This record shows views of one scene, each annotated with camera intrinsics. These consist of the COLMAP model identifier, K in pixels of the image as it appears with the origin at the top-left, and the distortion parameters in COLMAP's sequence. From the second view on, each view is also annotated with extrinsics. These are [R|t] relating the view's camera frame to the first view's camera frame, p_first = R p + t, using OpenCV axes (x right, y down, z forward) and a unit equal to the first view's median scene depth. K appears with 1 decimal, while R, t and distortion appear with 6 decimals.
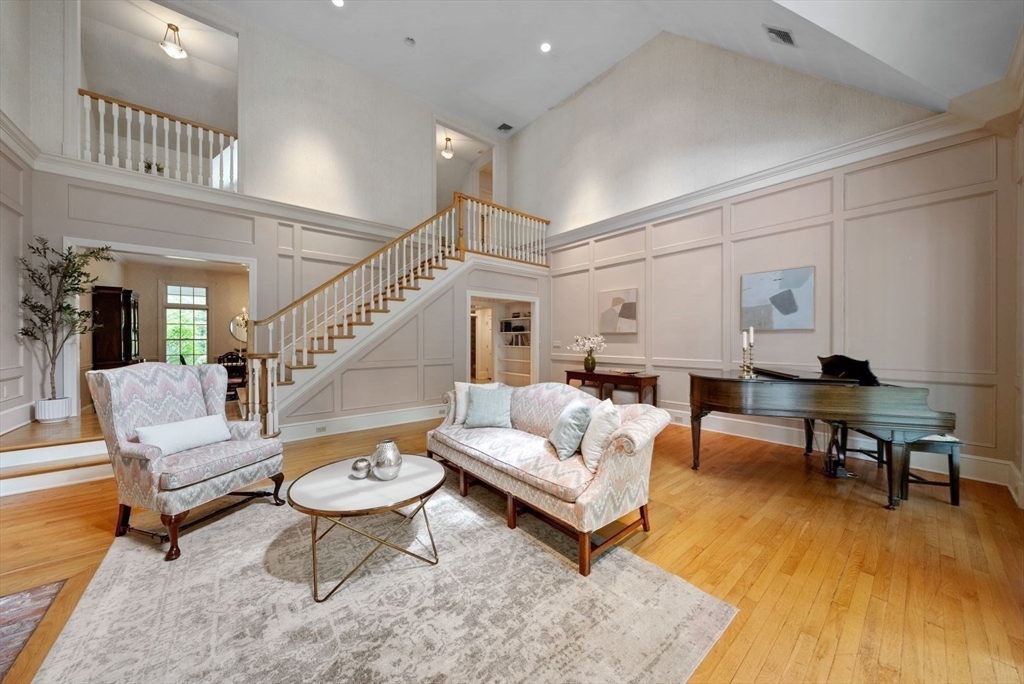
lens RADIAL K [[348.1, 0, 511.3], [0, 348.1, 342.2], [0, 0, 1]] dist [-0.008330, -0.000047]
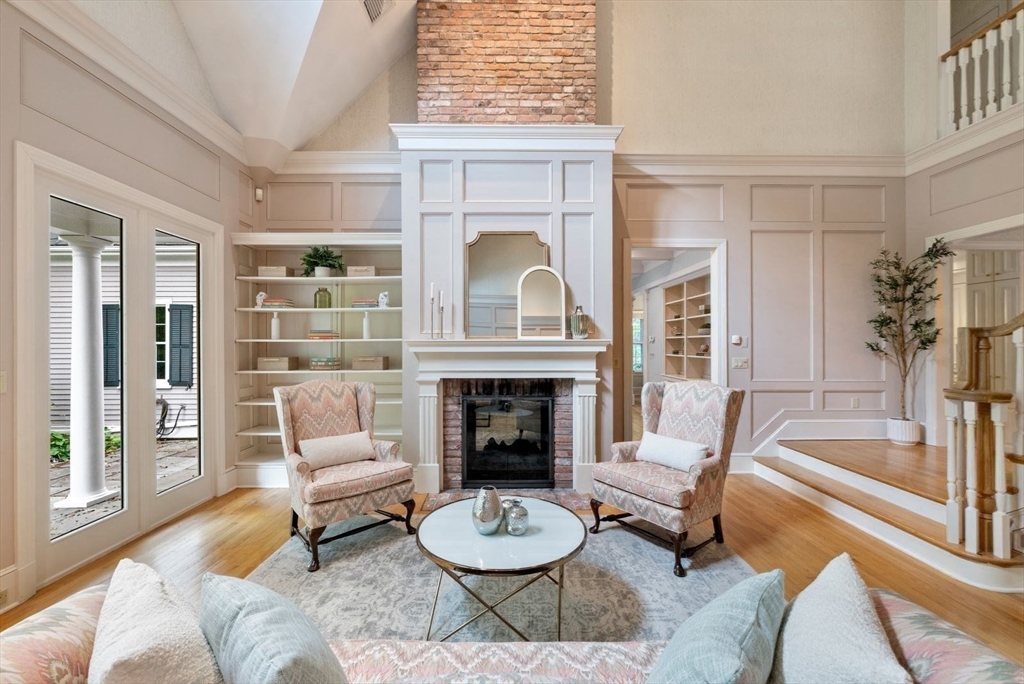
lens RADIAL K [[422.1, 0, 512.0], [0, 422.1, 342.0], [0, 0, 1]] dist [-0.002294, -0.000333]
pose [[-0.632555, -0.003388, -0.774508, 0.190086], [-0.006939, 0.999975, 0.001293, -0.033611], [0.774485, 0.006192, -0.632563, 0.803799]]
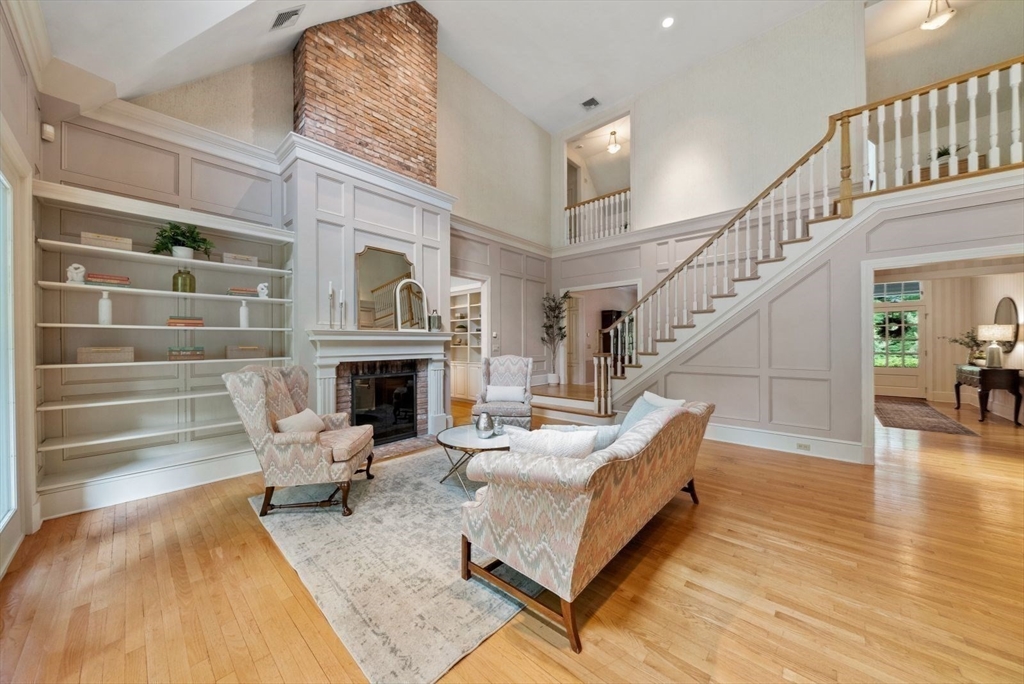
lens RADIAL K [[348.1, 0, 511.3], [0, 348.1, 342.2], [0, 0, 1]] dist [-0.008330, -0.000047]
pose [[0.144013, -0.003394, -0.989570, 0.530937], [-0.004783, 0.999980, -0.004126, -0.002923], [0.989564, 0.005328, 0.143994, 0.425884]]
